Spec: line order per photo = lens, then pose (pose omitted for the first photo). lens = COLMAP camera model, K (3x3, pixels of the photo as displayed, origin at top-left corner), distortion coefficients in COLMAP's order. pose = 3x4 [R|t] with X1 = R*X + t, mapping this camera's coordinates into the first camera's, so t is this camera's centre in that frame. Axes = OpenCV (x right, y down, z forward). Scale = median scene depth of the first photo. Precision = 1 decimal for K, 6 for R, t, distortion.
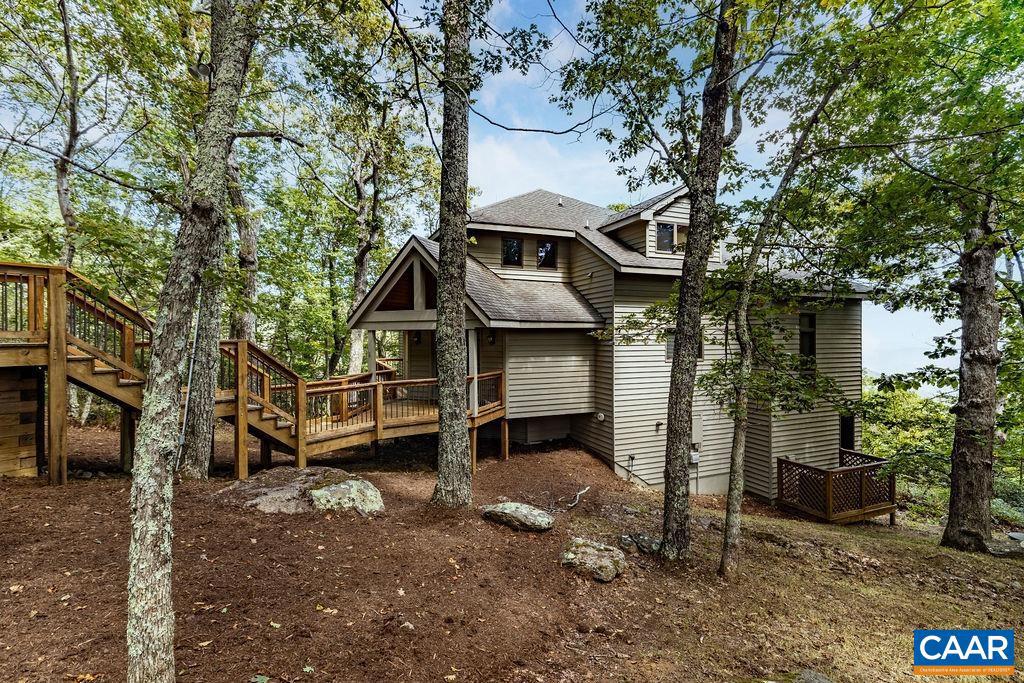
lens RADIAL K [[467.7, 0, 511.8], [0, 467.7, 340.0], [0, 0, 1]] dist [0.008290, -0.001185]
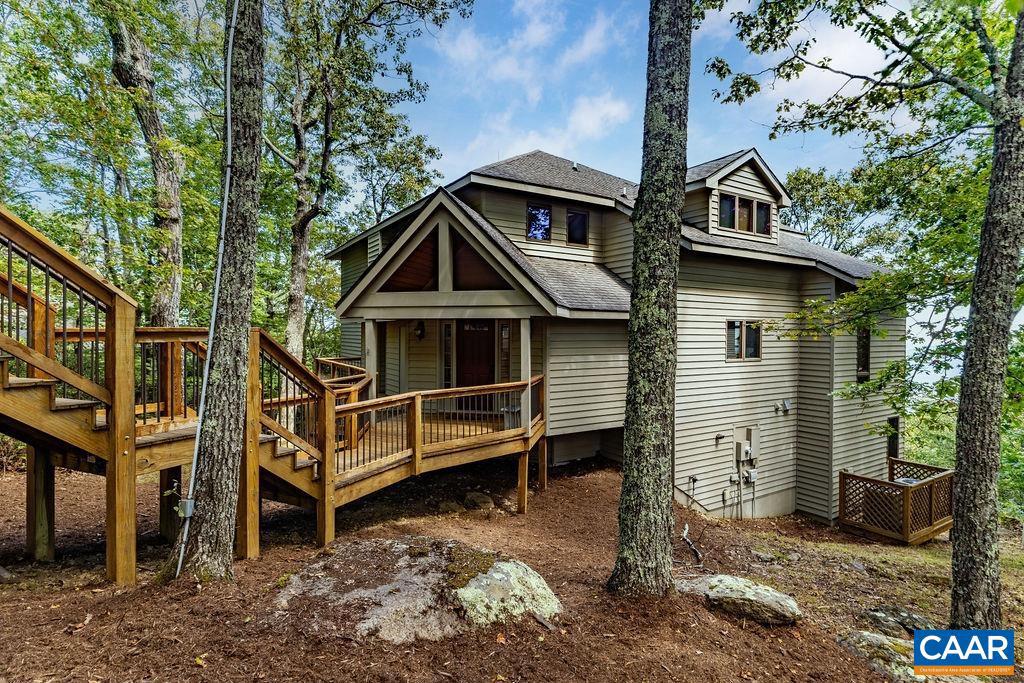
lens RADIAL K [[520.9, 0, 513.0], [0, 520.9, 340.1], [0, 0, 1]] dist [0.000011, 0.000766]
pose [[0.984926, 0.005725, 0.172880, -0.215112], [-0.006983, 0.999953, 0.006669, 0.005312], [-0.172834, -0.007775, 0.984920, 0.167138]]
